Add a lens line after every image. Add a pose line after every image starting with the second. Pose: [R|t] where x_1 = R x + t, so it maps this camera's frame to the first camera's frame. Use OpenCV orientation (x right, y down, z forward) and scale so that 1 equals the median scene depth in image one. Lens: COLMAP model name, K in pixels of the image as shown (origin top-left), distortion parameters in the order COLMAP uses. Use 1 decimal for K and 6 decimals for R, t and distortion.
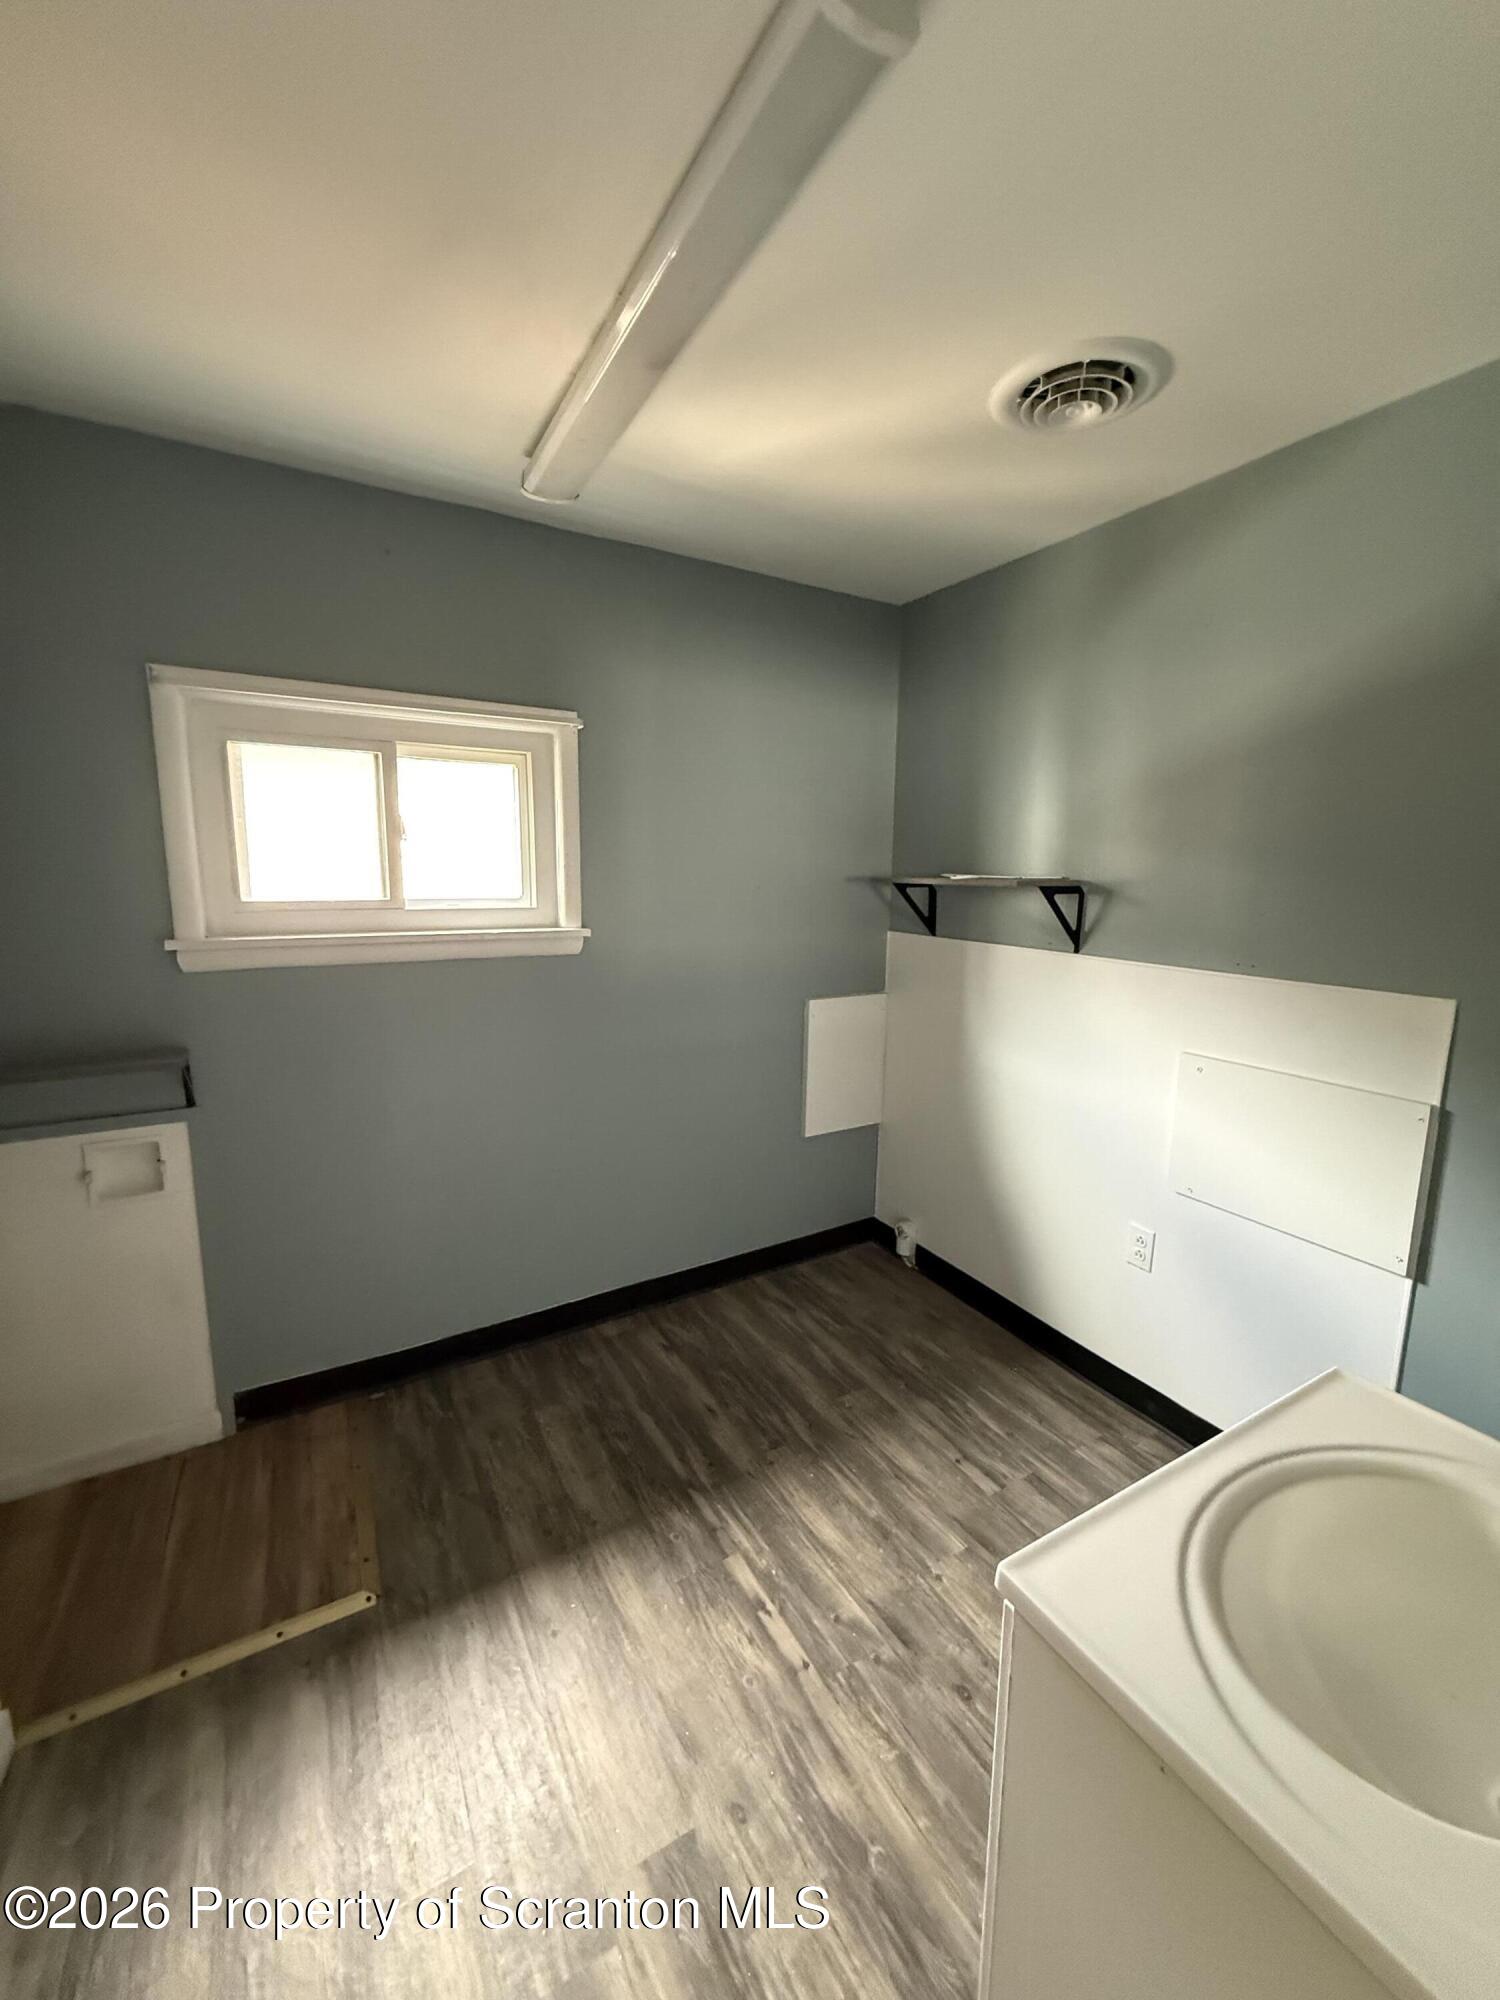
lens RADIAL K [[796.4, 0, 750.0], [0, 796.4, 1000.0], [0, 0, 1]] dist [0.001321, -0.000277]
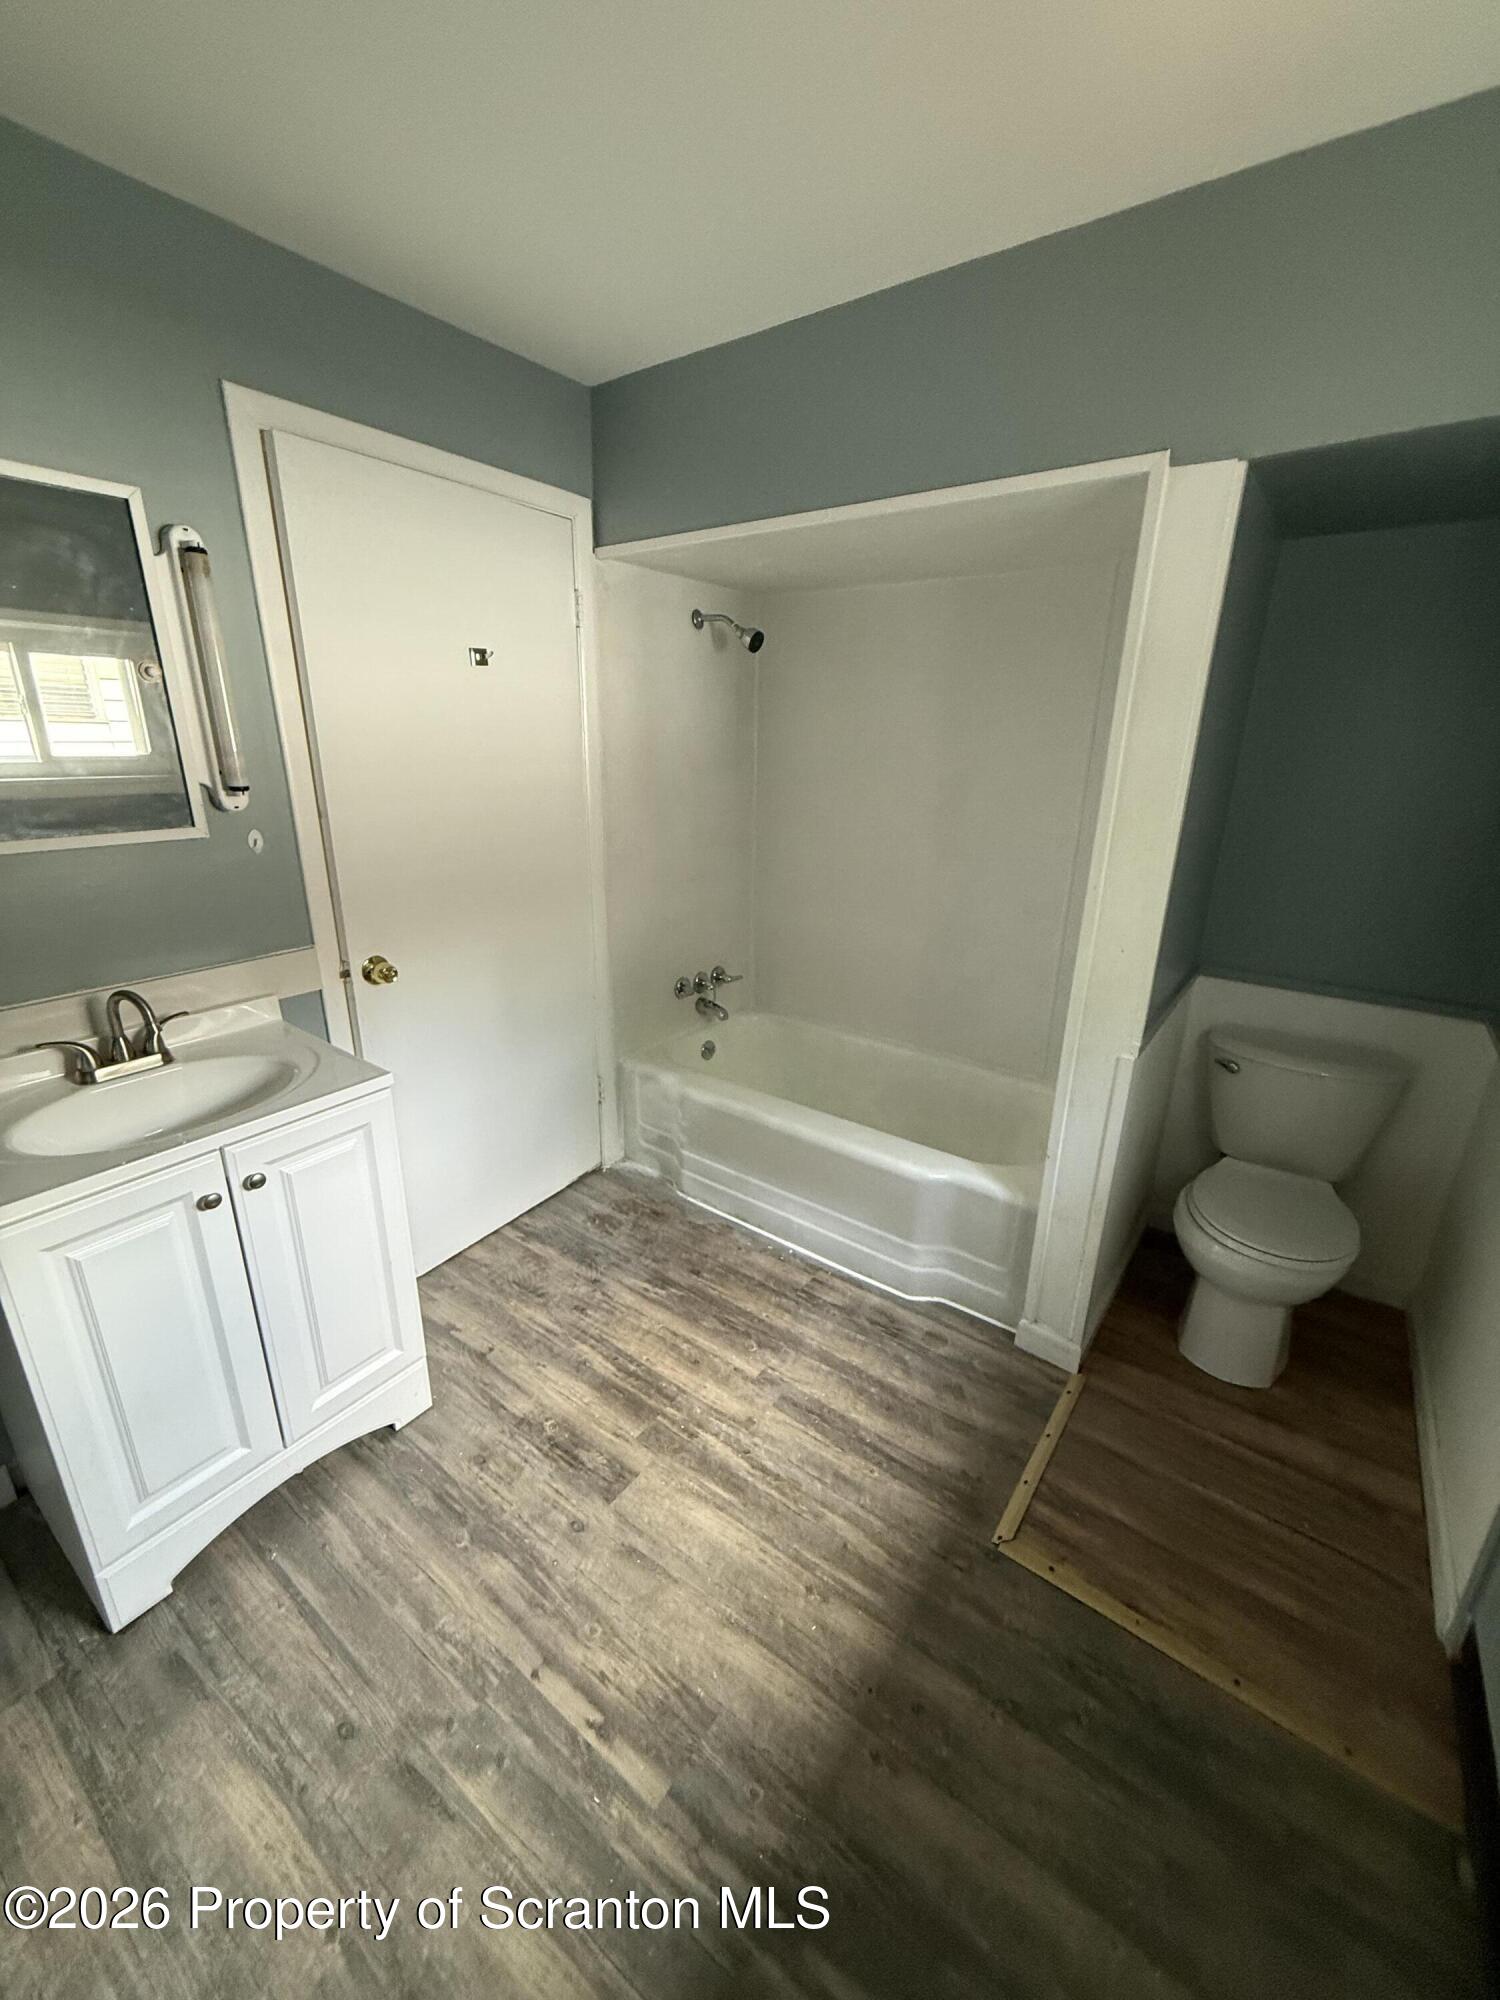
lens RADIAL K [[796.4, 0, 750.0], [0, 796.4, 1000.0], [0, 0, 1]] dist [0.001321, -0.000277]
pose [[-0.911995, 0.103325, -0.396976, 0.123669], [-0.095753, 0.887397, 0.450952, -0.252205], [0.398870, 0.449278, -0.799408, 1.437739]]
